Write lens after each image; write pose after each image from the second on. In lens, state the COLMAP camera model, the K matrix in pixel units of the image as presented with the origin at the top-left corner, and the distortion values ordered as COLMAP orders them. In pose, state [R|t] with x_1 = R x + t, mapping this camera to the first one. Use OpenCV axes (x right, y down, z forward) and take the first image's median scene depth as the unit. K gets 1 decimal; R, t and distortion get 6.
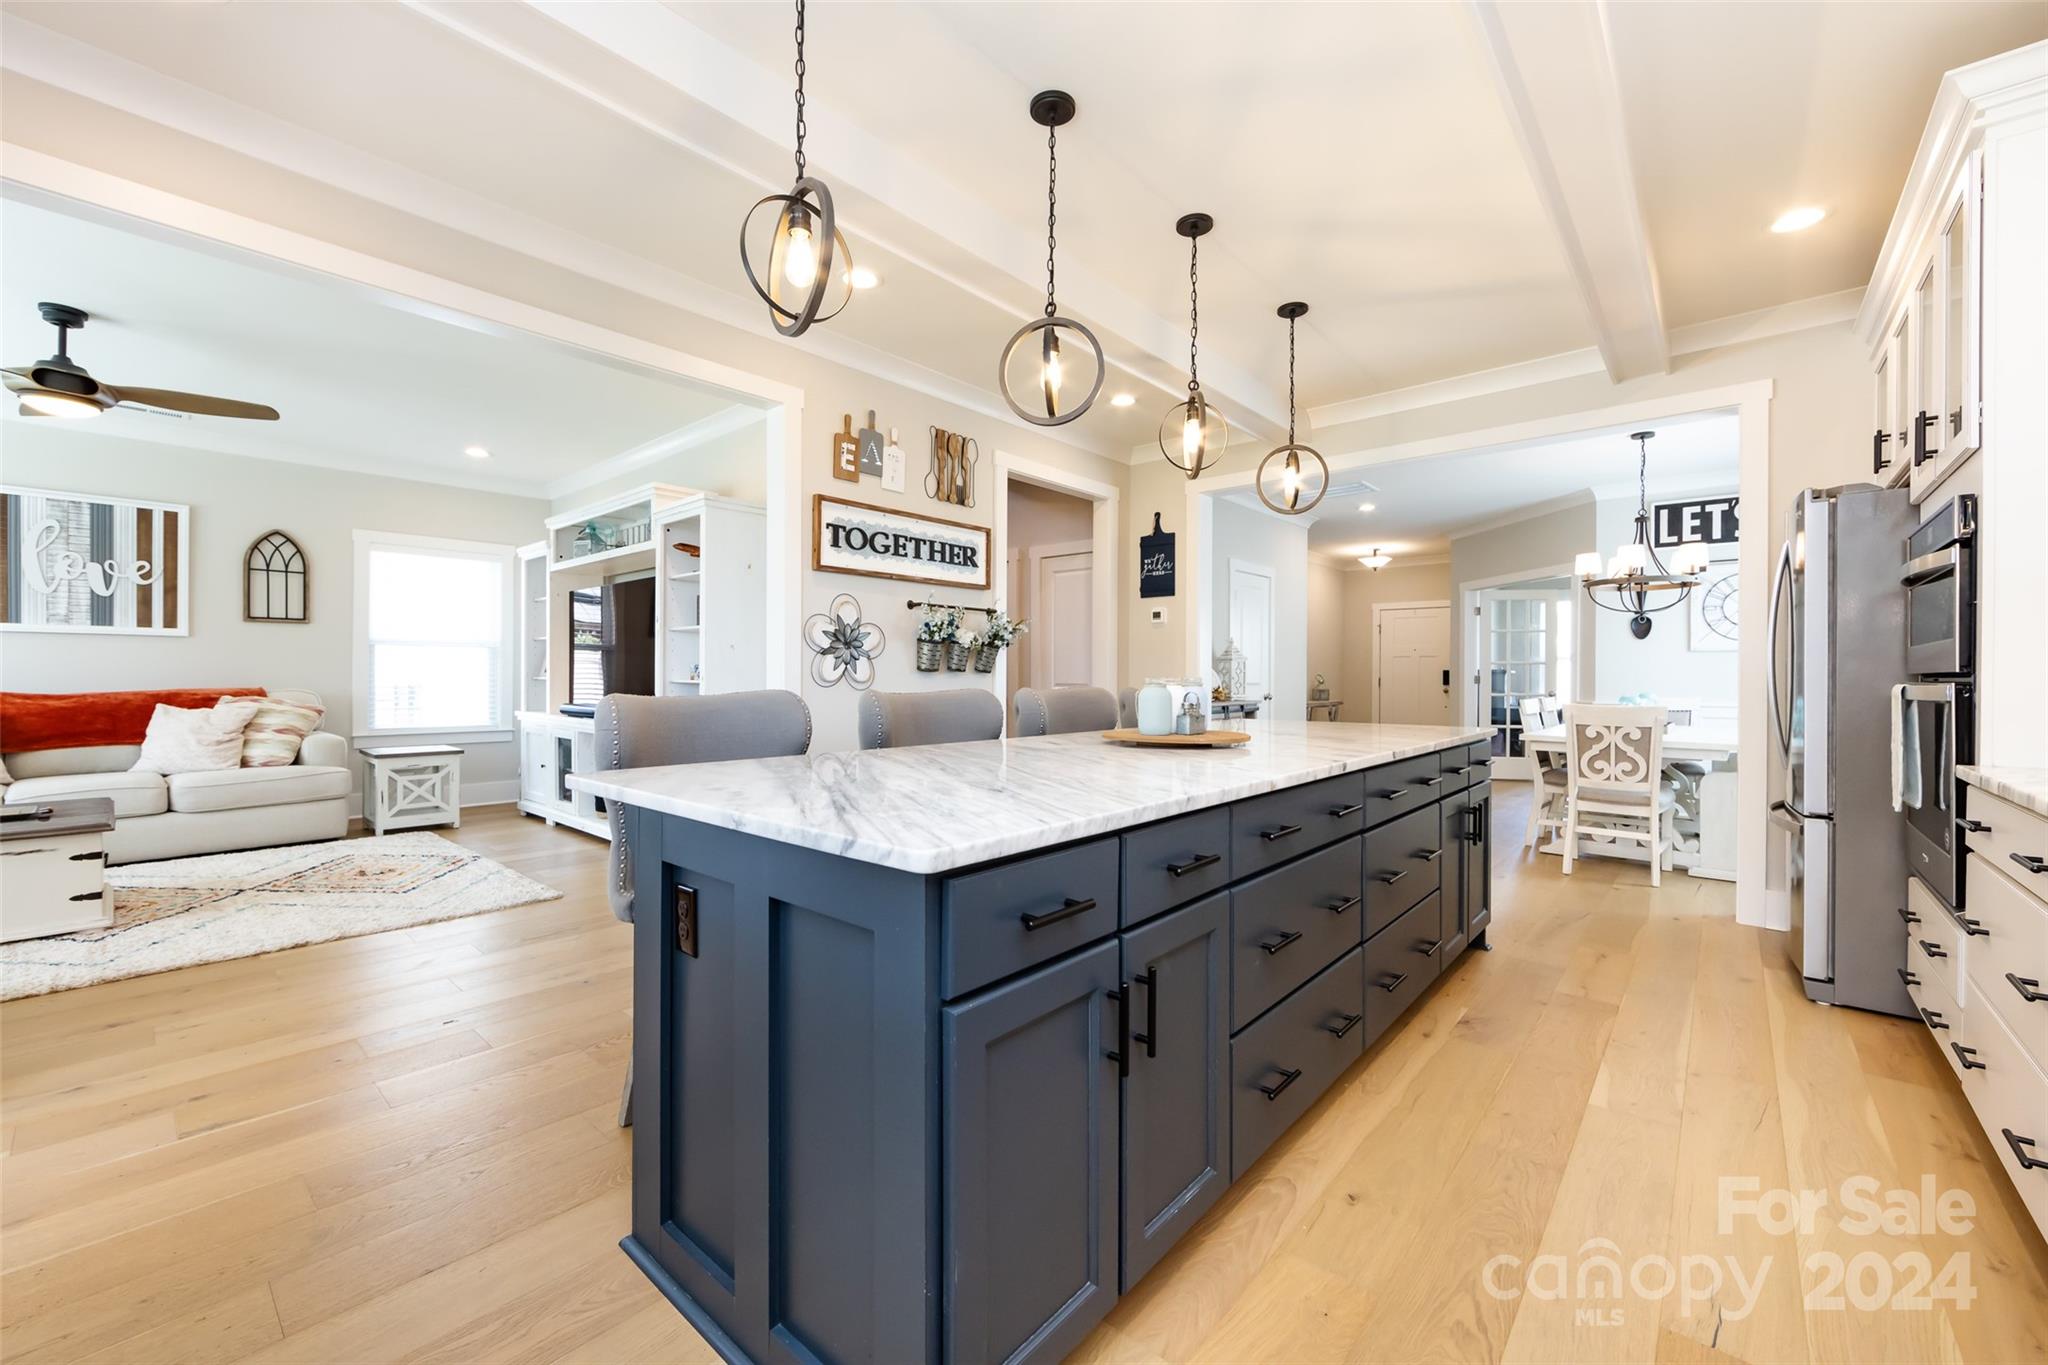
lens RADIAL K [[809.9, 0, 1018.1], [0, 809.9, 680.2], [0, 0, 1]] dist [-0.005174, 0.000665]
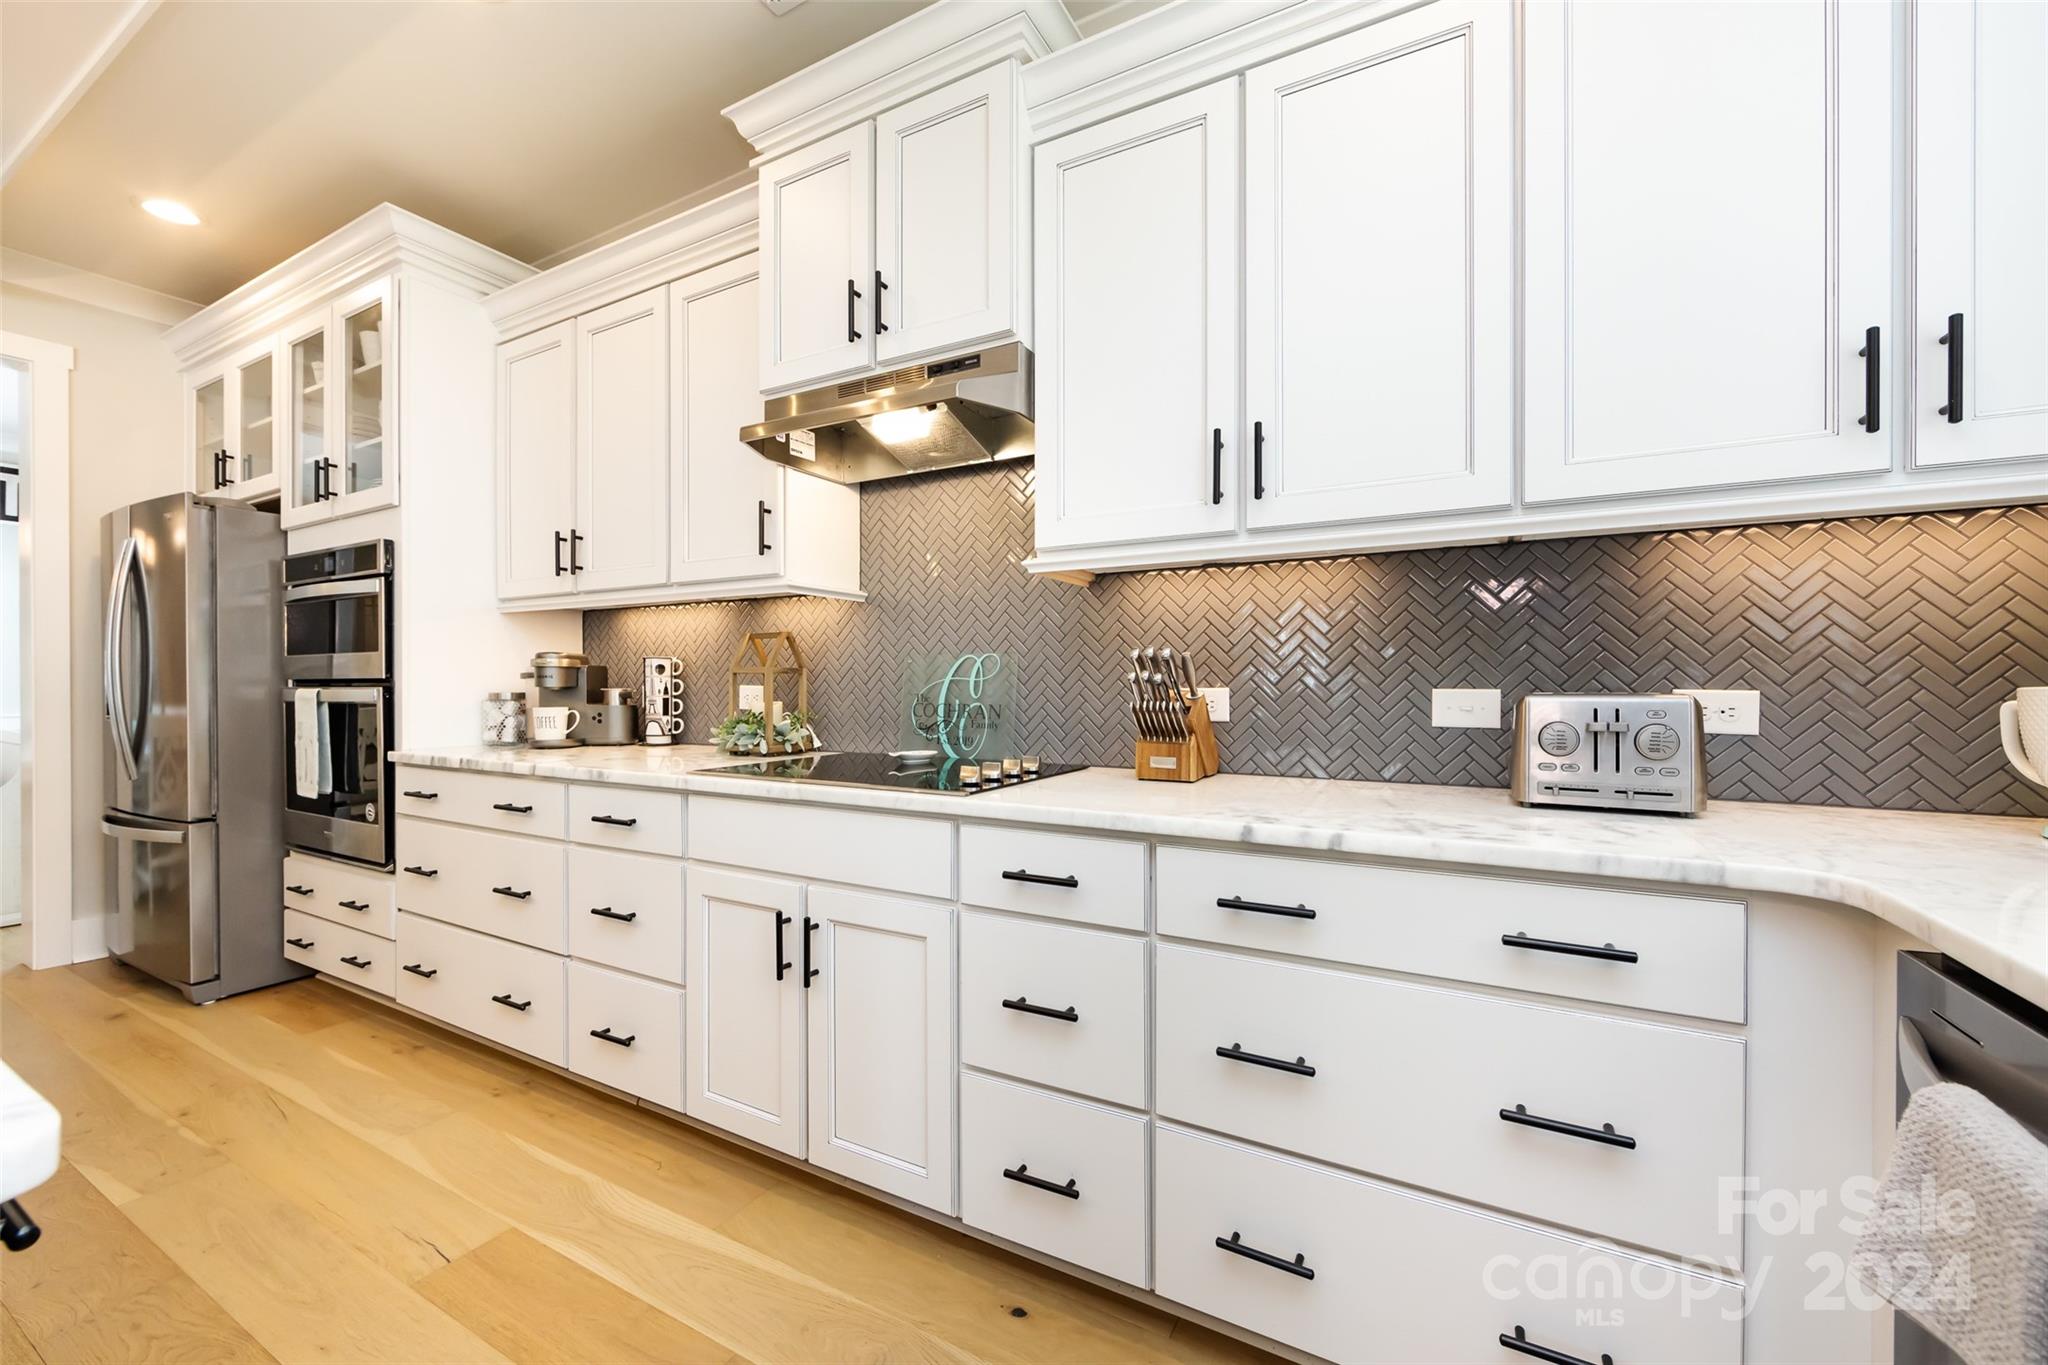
lens RADIAL K [[809.9, 0, 1013.8], [0, 809.9, 687.8], [0, 0, 1]] dist [-0.005174, 0.000665]
pose [[-0.207152, -0.008011, 0.978276, -0.107708], [0.004303, 0.999949, 0.009100, -0.000574], [-0.978299, 0.006095, -0.207107, 0.112165]]
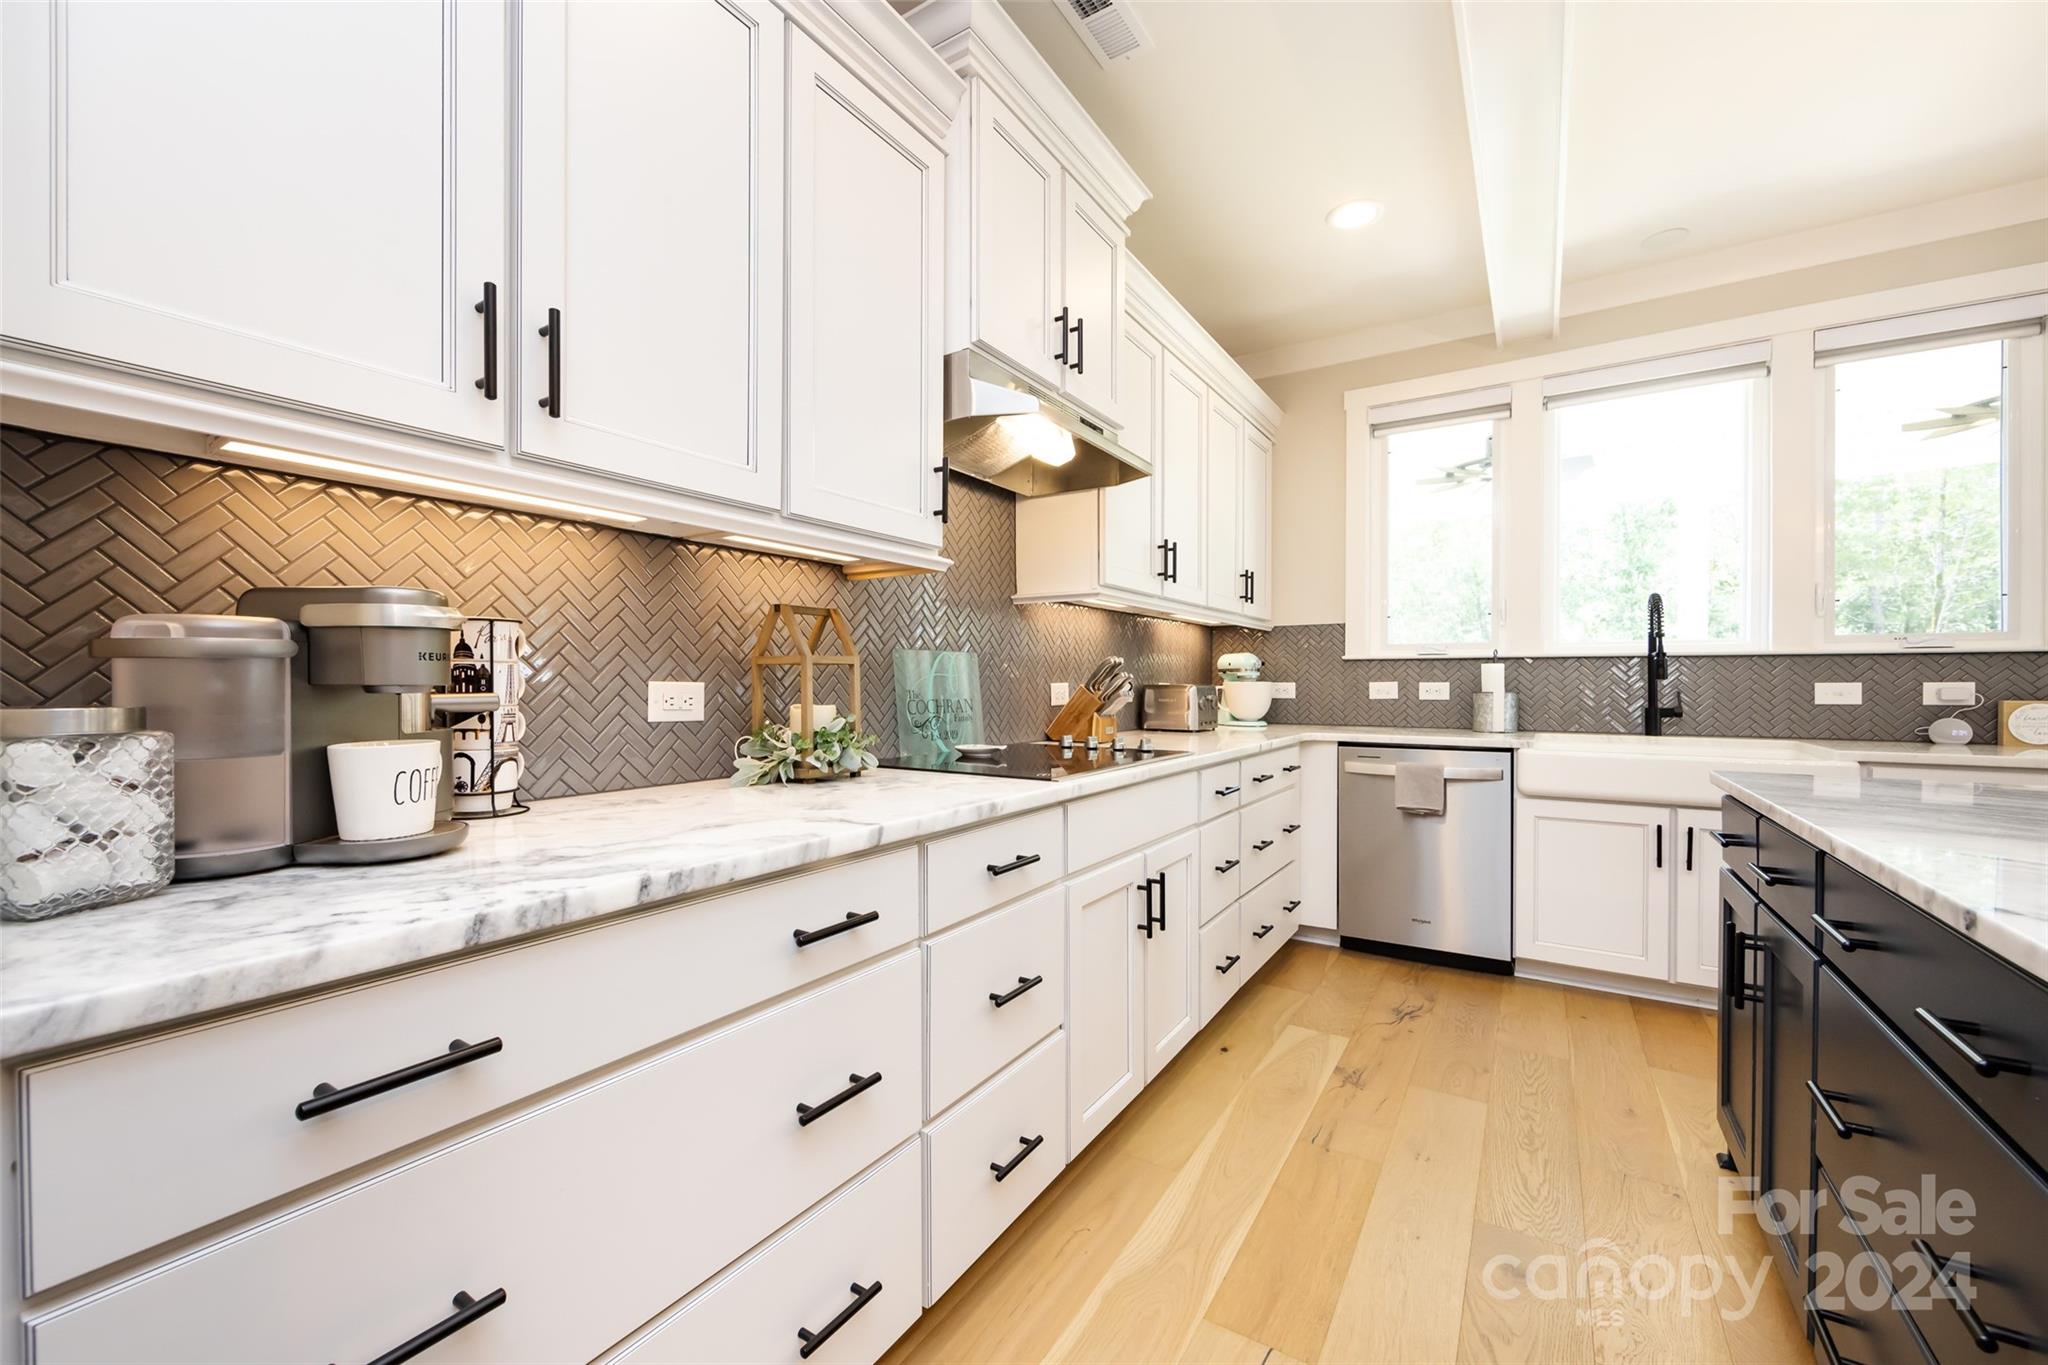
lens RADIAL K [[809.9, 0, 1018.5], [0, 809.9, 687.1], [0, 0, 1]] dist [-0.005174, 0.000665]
pose [[-0.988726, -0.004664, -0.149662, 0.339731], [-0.006299, 0.999926, 0.010453, 0.000100], [0.149602, 0.011278, -0.988682, 0.491500]]
